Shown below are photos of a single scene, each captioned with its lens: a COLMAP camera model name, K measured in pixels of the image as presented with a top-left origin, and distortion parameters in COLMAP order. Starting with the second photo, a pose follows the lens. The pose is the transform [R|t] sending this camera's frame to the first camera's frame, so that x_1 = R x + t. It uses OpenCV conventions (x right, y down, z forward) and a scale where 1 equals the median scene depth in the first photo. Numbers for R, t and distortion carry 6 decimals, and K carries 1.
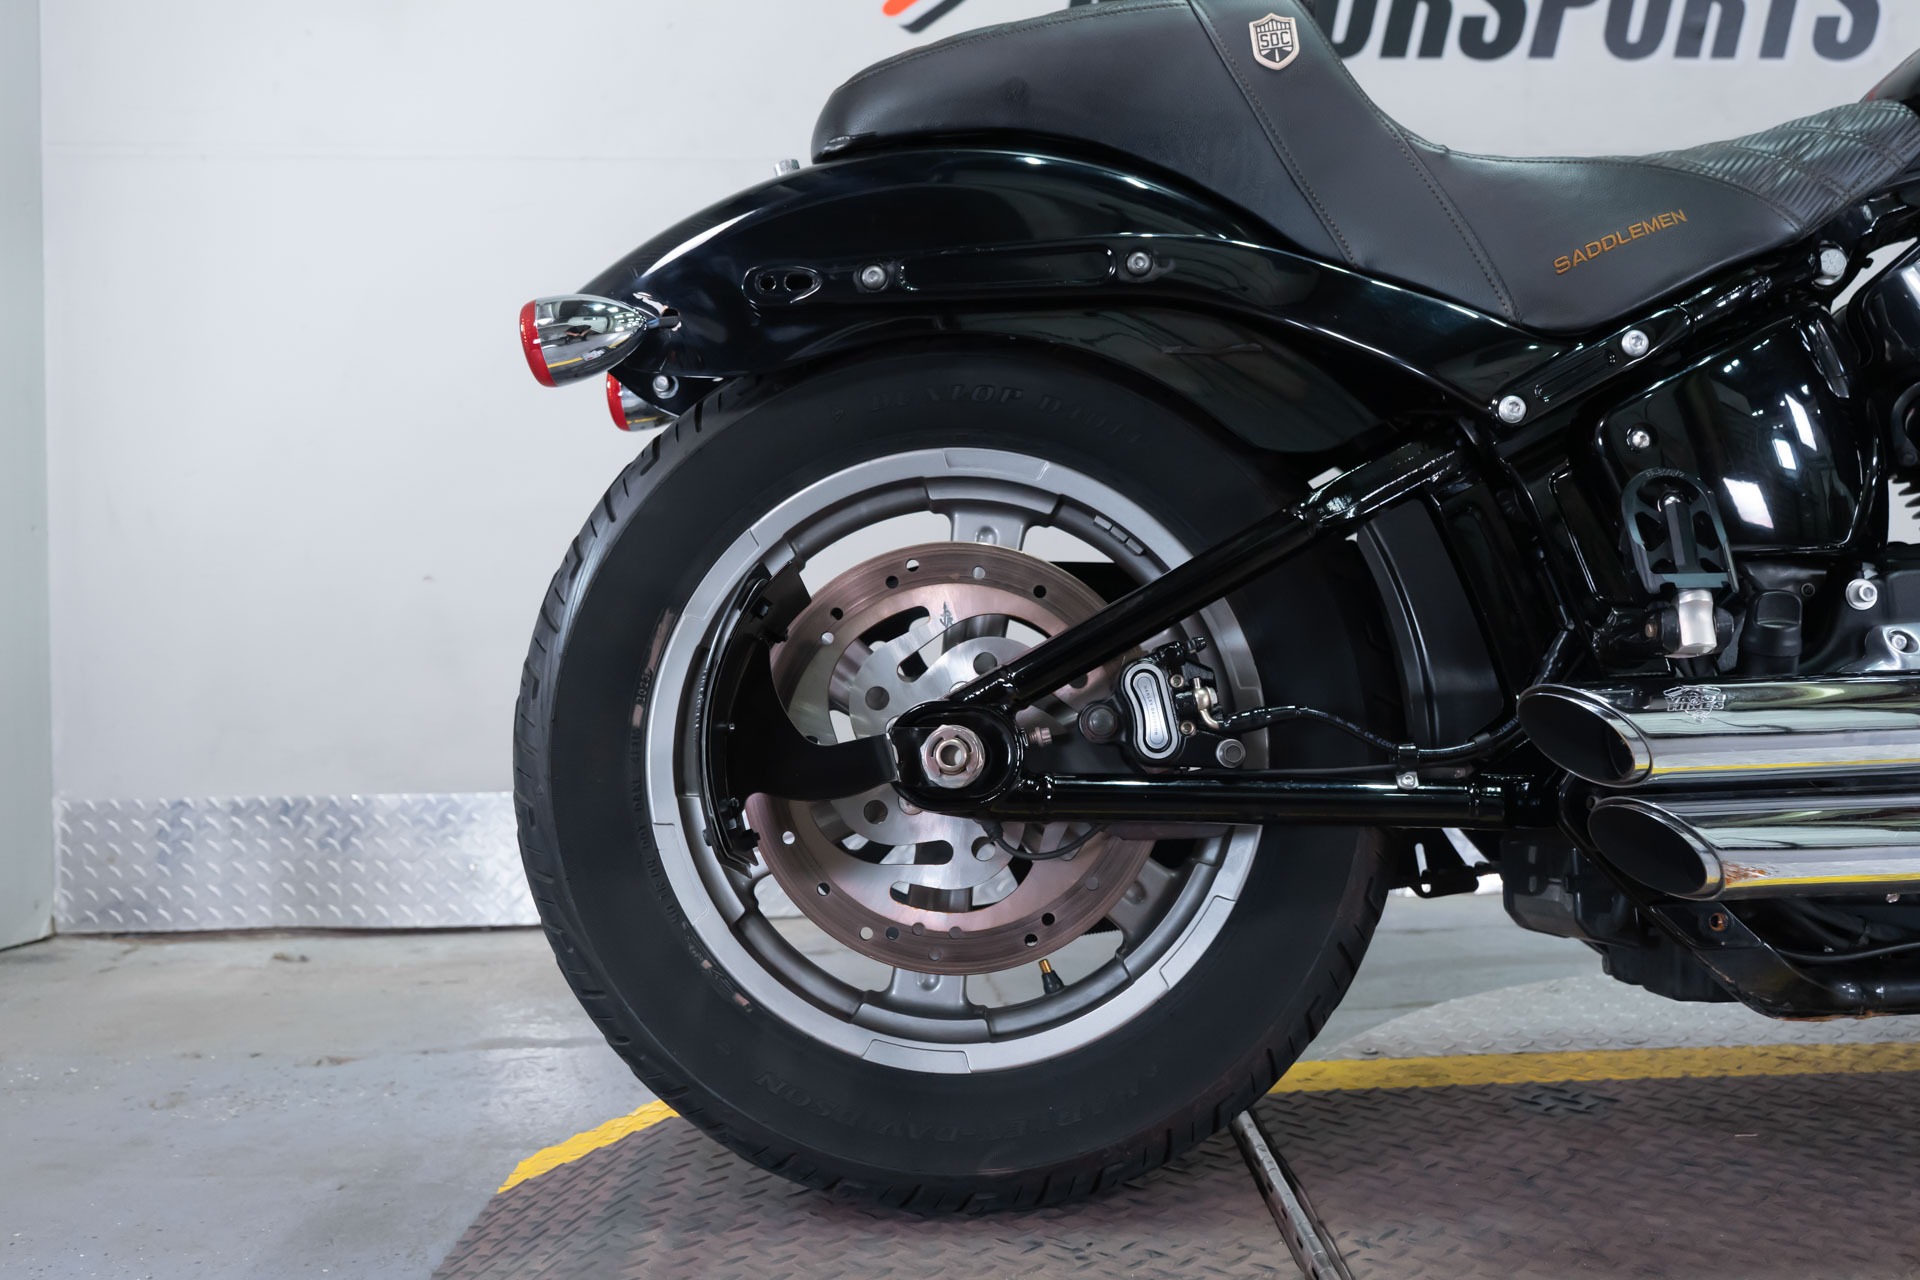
lens RADIAL K [[1699.6, 0, 958.0], [0, 1699.6, 618.1], [0, 0, 1]] dist [-0.006941, 0.009466]
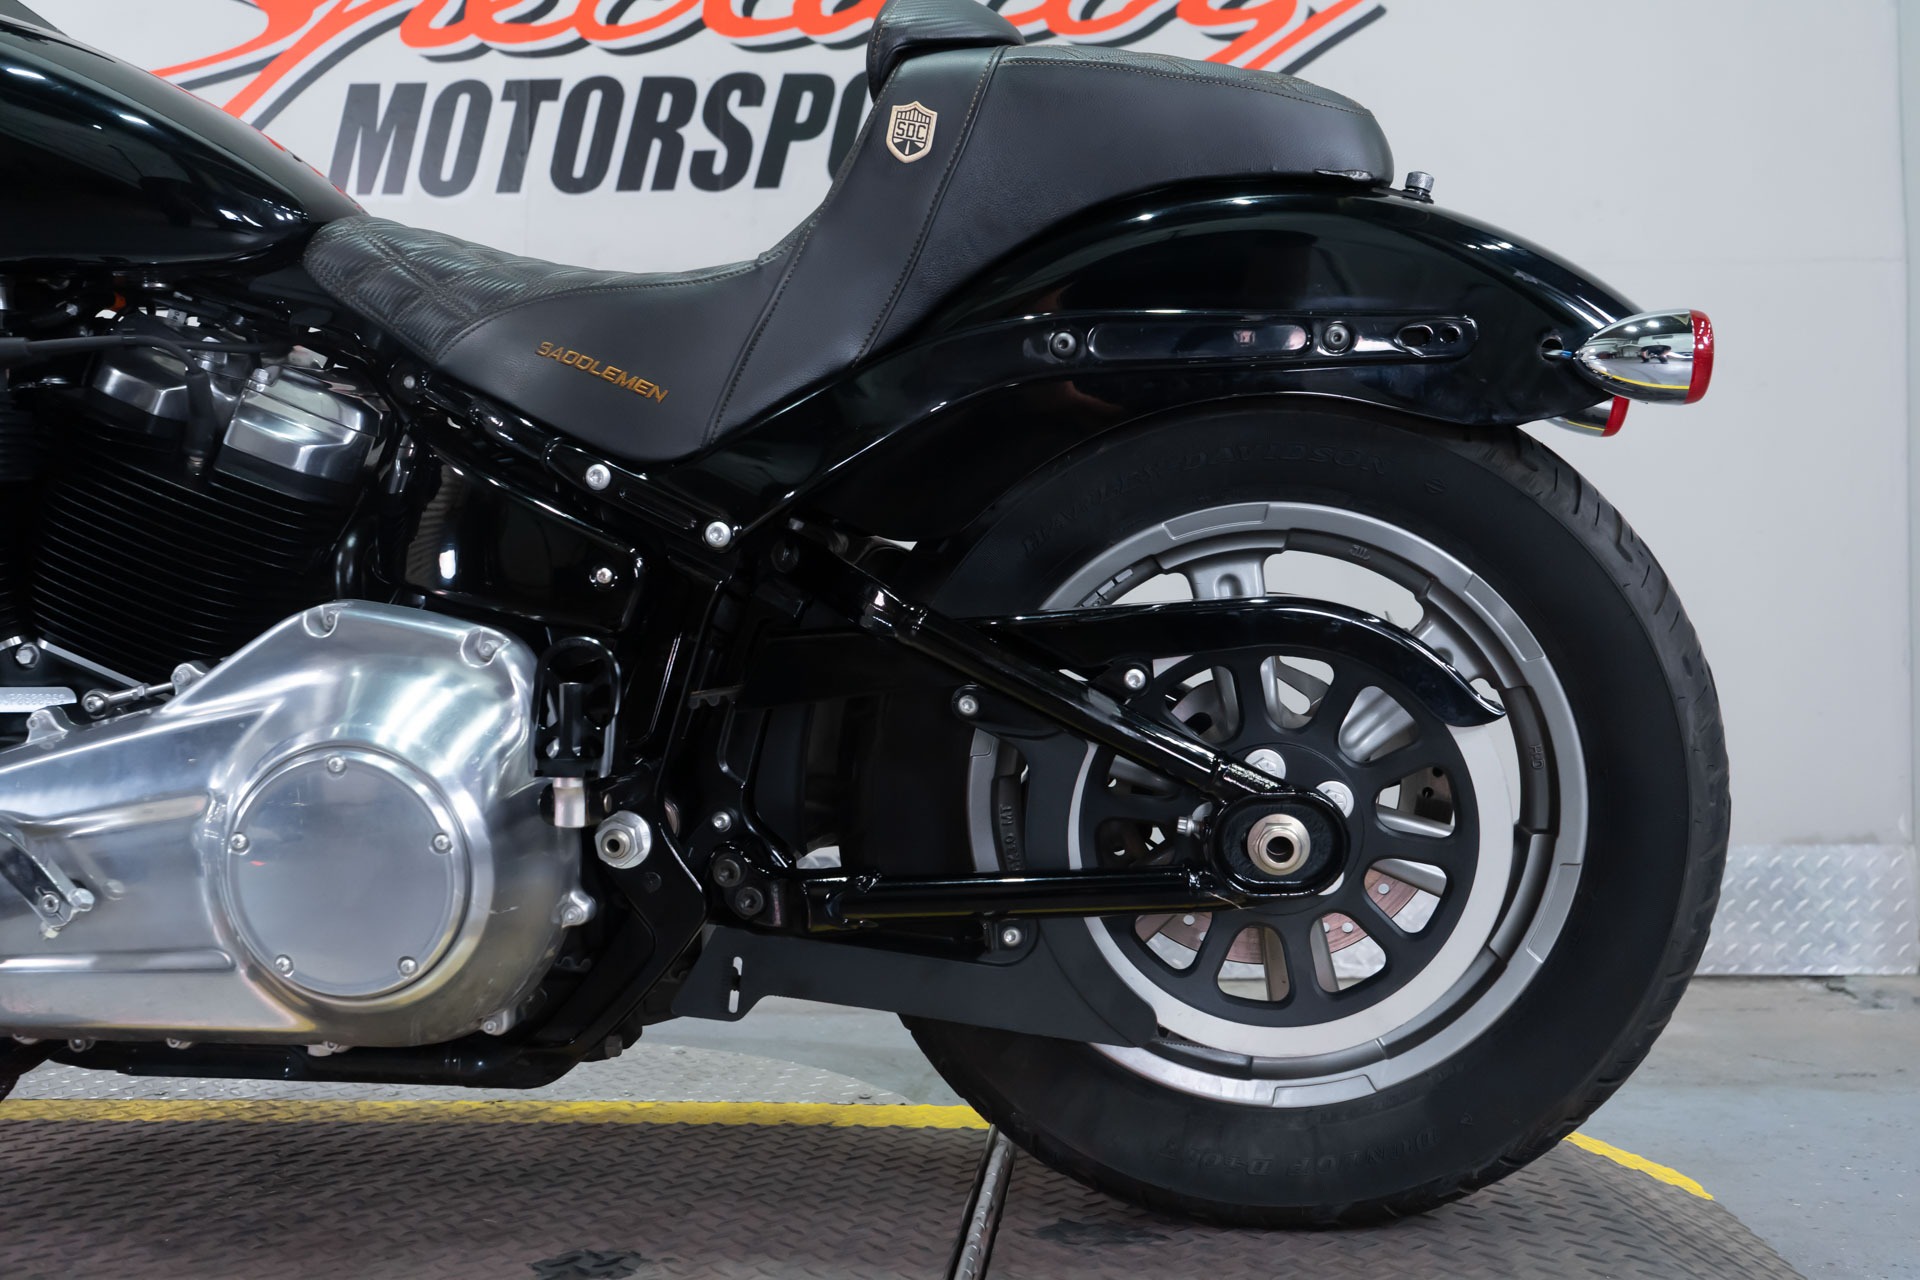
lens RADIAL K [[1730.6, 0, 963.6], [0, 1730.6, 607.5], [0, 0, 1]] dist [-0.039322, 0.041914]
pose [[0.994497, 0.007507, -0.104494, 0.594043], [-0.013942, 0.998041, -0.060989, -0.003861], [0.103832, 0.062110, 0.992654, -0.044357]]
